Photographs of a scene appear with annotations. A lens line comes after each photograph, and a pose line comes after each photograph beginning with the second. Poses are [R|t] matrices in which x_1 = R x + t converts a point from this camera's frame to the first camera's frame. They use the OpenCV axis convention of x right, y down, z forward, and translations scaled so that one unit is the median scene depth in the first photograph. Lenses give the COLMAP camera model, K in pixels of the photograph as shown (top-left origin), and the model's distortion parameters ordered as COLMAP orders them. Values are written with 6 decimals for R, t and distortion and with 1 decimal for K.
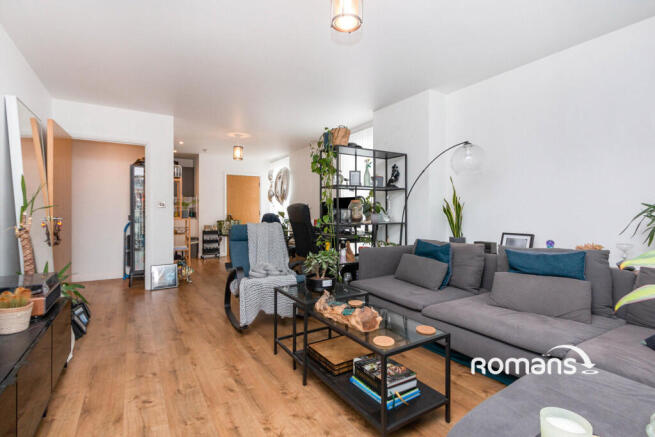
lens RADIAL K [[296.6, 0, 326.5], [0, 296.6, 215.9], [0, 0, 1]] dist [0.001997, 0.000085]
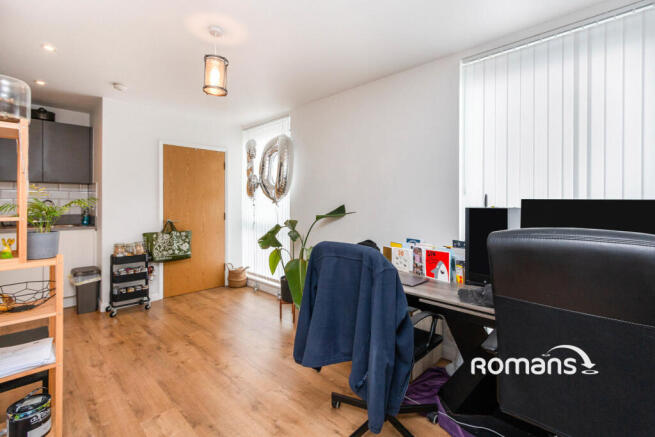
lens RADIAL K [[296.6, 0, 326.3], [0, 296.6, 208.1], [0, 0, 1]] dist [0.001997, 0.000085]
pose [[0.973791, 0.005554, 0.227375, -0.181247], [-0.006208, 0.999978, 0.002161, -0.030239], [-0.227358, -0.003516, 0.973805, 0.439717]]
